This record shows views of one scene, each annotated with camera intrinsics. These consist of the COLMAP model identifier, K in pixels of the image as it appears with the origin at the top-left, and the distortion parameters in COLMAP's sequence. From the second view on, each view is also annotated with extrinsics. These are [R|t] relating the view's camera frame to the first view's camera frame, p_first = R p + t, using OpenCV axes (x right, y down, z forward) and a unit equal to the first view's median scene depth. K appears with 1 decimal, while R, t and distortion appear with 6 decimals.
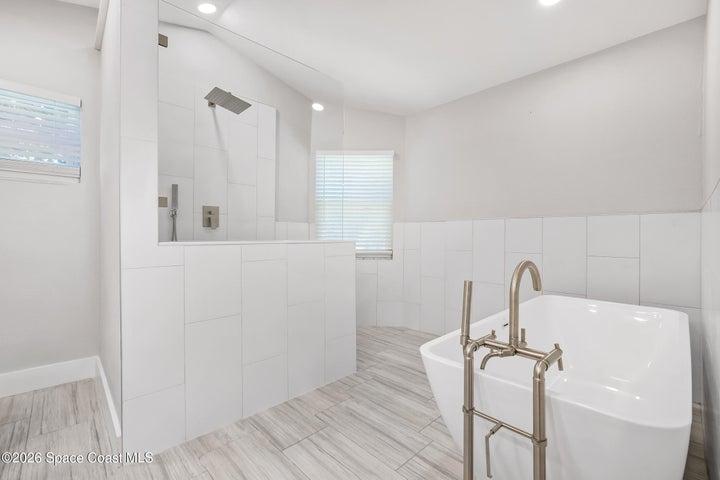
lens RADIAL K [[315.5, 0, 356.3], [0, 315.5, 237.3], [0, 0, 1]] dist [-0.006735, 0.001113]
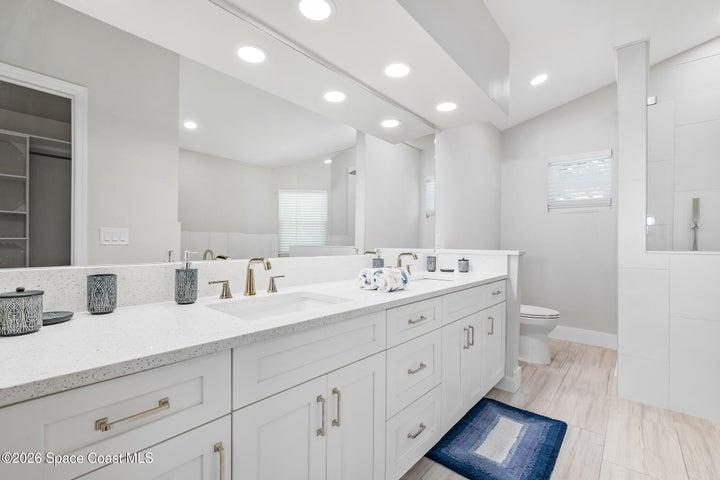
lens RADIAL K [[315.5, 0, 364.6], [0, 315.5, 240.9], [0, 0, 1]] dist [-0.006735, 0.001113]
pose [[0.111574, -0.004159, -0.993747, 0.408305], [-0.015795, 0.999858, -0.005958, -0.000929], [0.993631, 0.016361, 0.111493, -0.262055]]
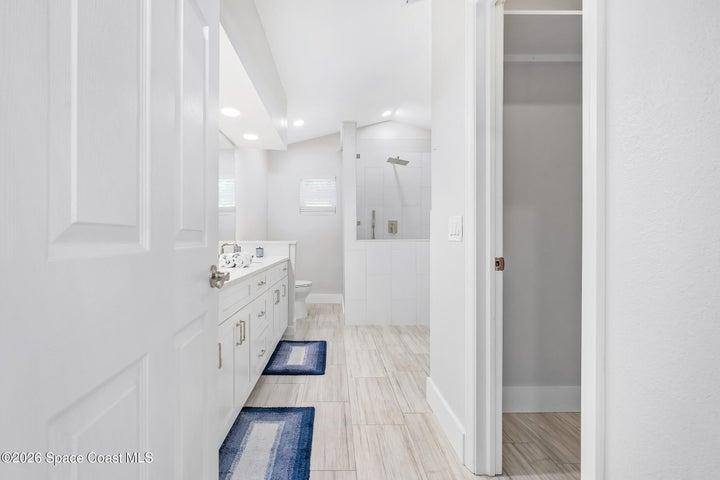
lens RADIAL K [[315.5, 0, 337.3], [0, 315.5, 240.3], [0, 0, 1]] dist [-0.006735, 0.001113]
pose [[0.735118, 0.000346, -0.677939, 0.628335], [0.001203, 0.999998, 0.001815, 0.010364], [0.677938, -0.002150, 0.735115, -0.617730]]
